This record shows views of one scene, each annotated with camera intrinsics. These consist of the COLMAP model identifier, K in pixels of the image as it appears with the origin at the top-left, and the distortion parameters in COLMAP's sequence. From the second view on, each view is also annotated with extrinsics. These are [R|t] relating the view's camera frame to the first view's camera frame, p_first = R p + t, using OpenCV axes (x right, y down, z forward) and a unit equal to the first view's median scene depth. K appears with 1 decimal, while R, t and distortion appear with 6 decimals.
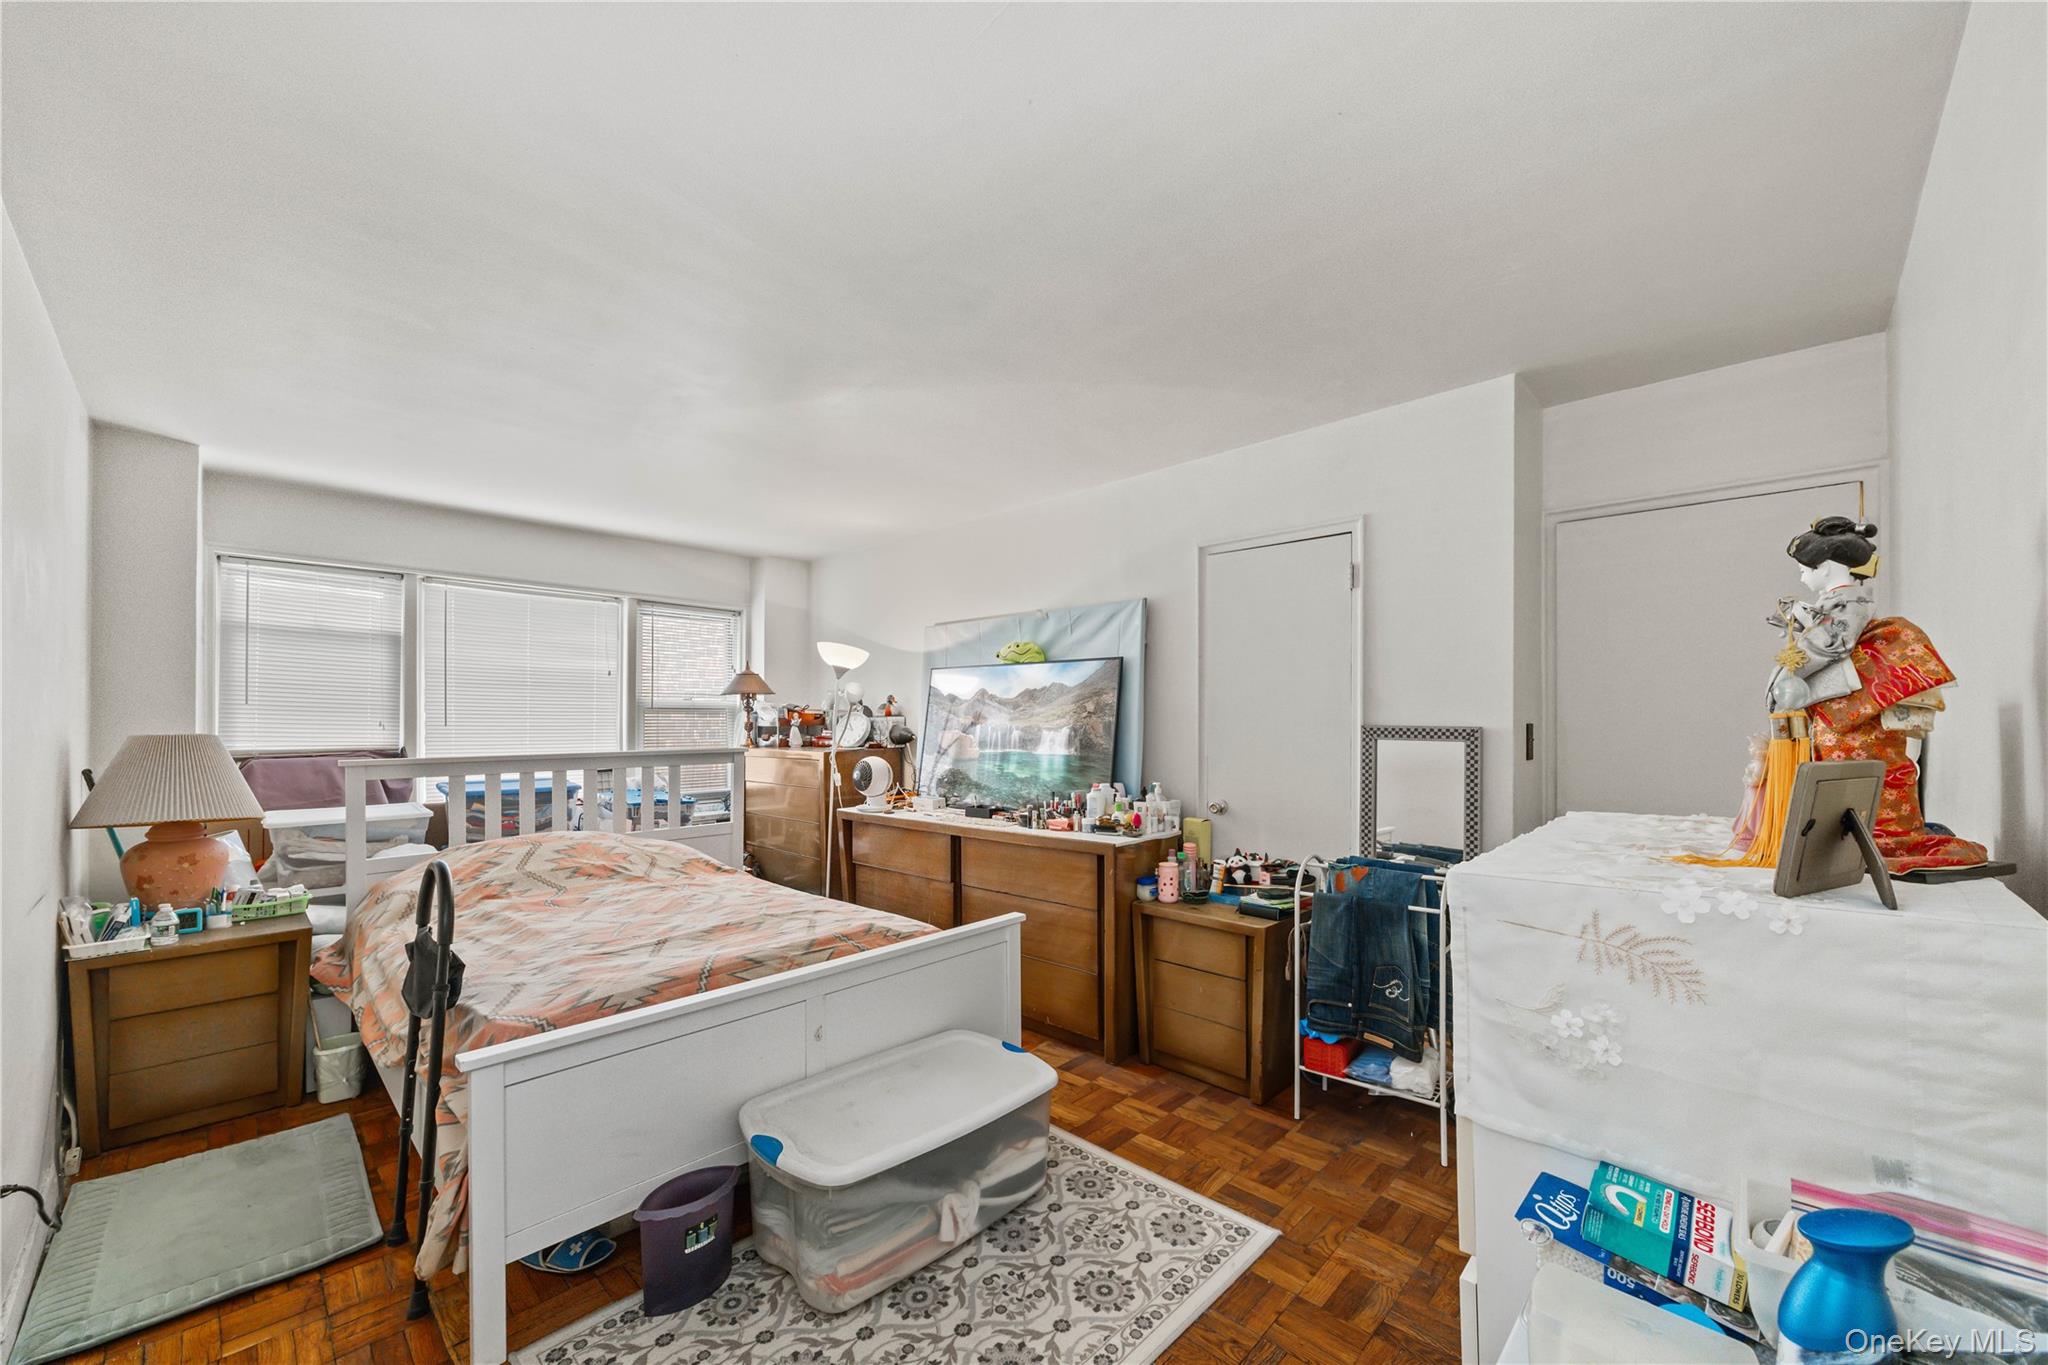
lens RADIAL K [[792.8, 0, 1038.7], [0, 792.8, 719.6], [0, 0, 1]] dist [-0.006087, 0.001257]
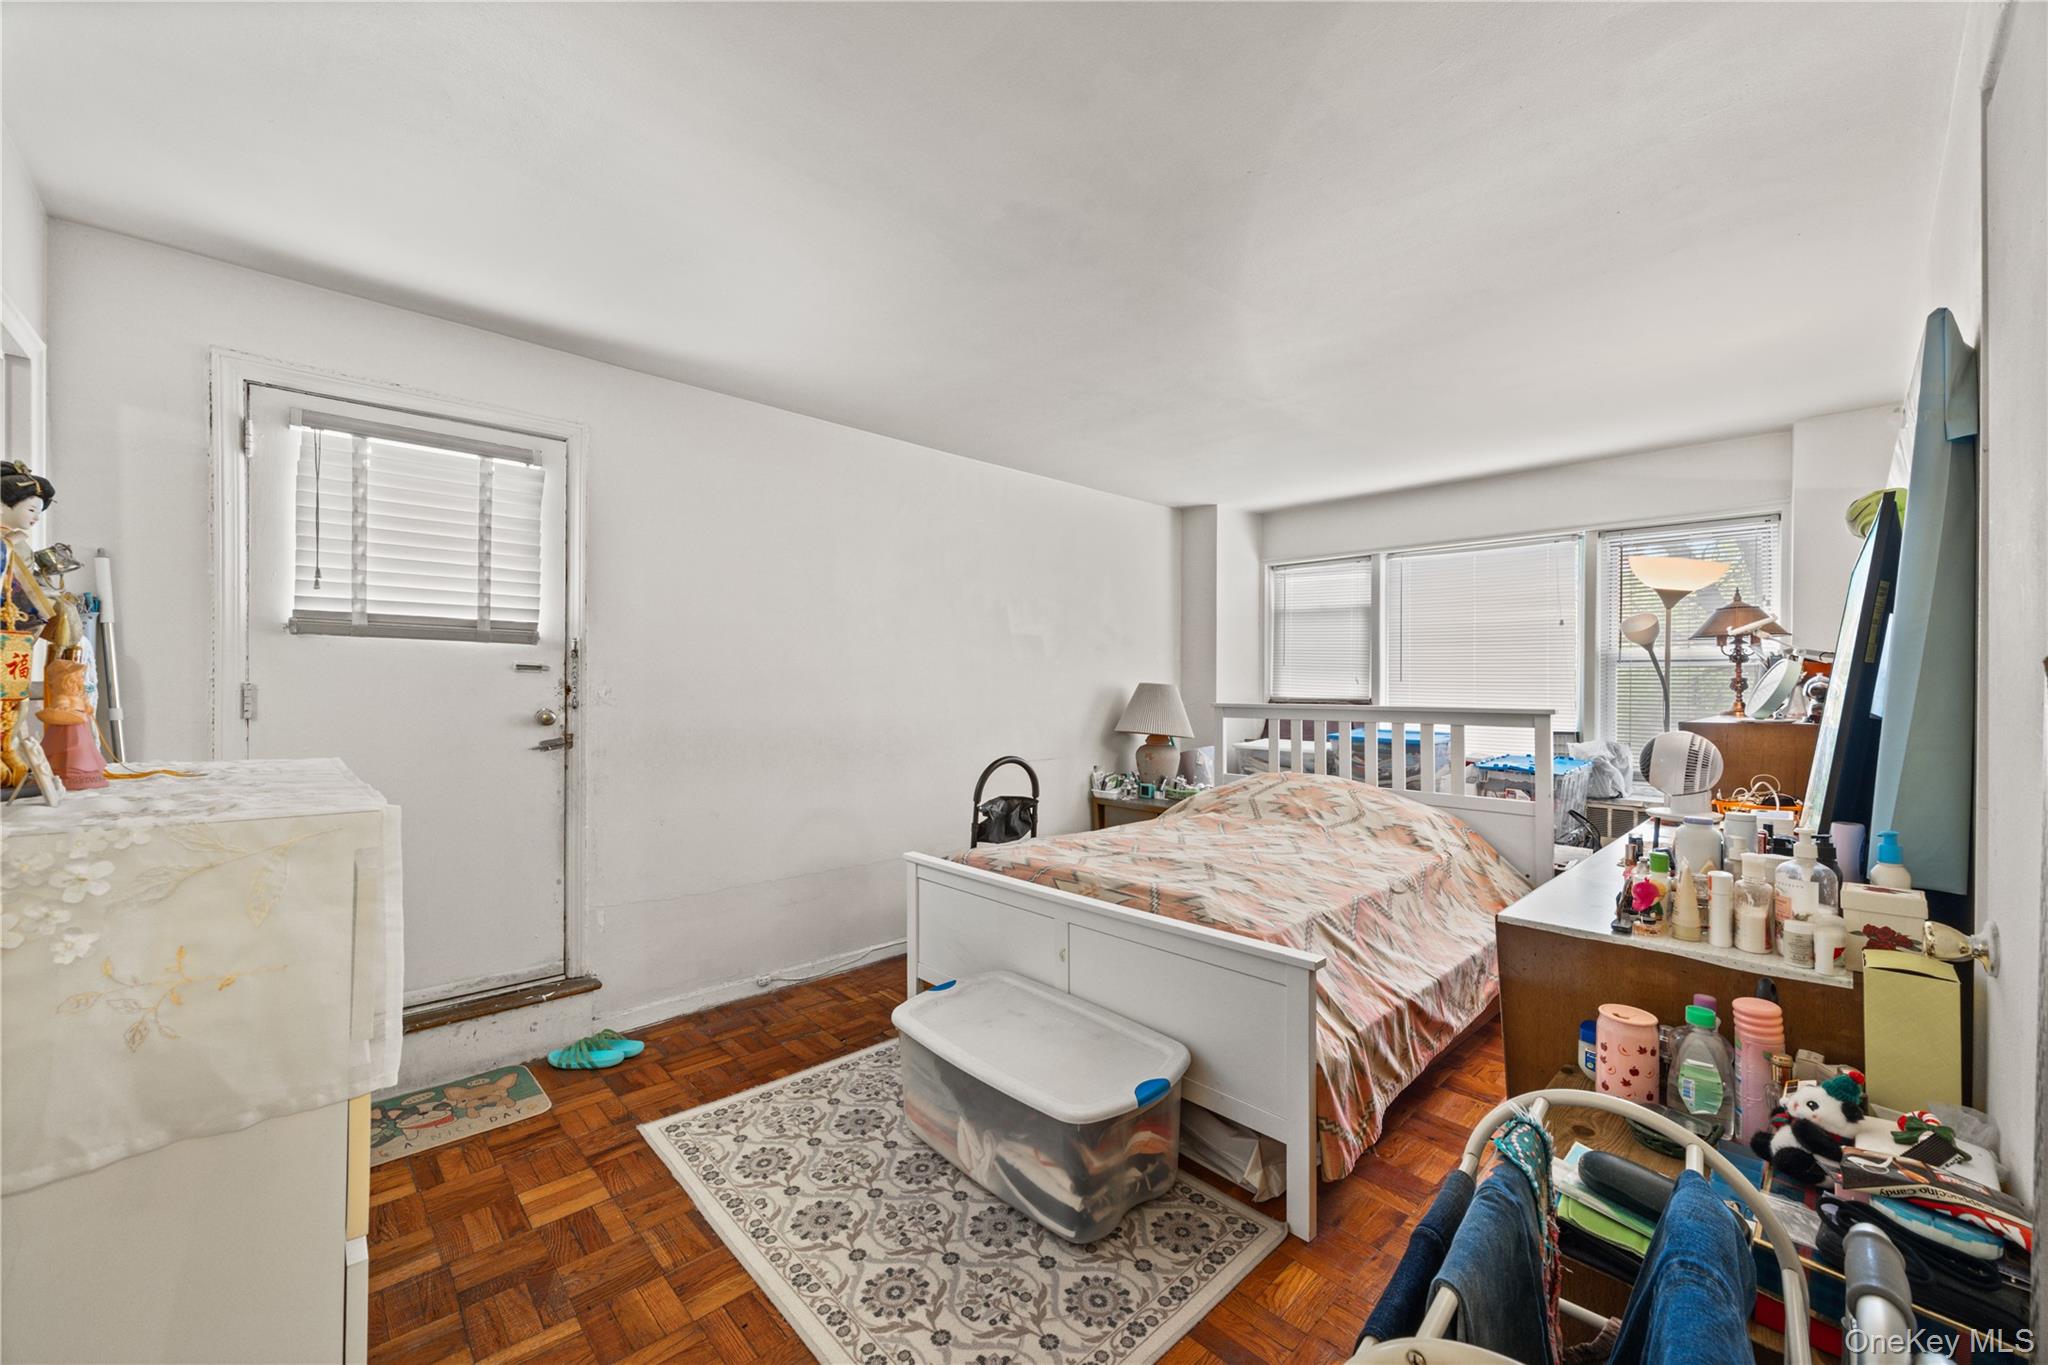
lens RADIAL K [[792.8, 0, 1025.1], [0, 792.8, 682.3], [0, 0, 1]] dist [-0.006087, 0.001257]
pose [[-0.055278, 0.002378, -0.998468, 0.722709], [0.001850, 0.999996, 0.002280, 0.012313], [0.998469, -0.001722, -0.055282, 0.882908]]
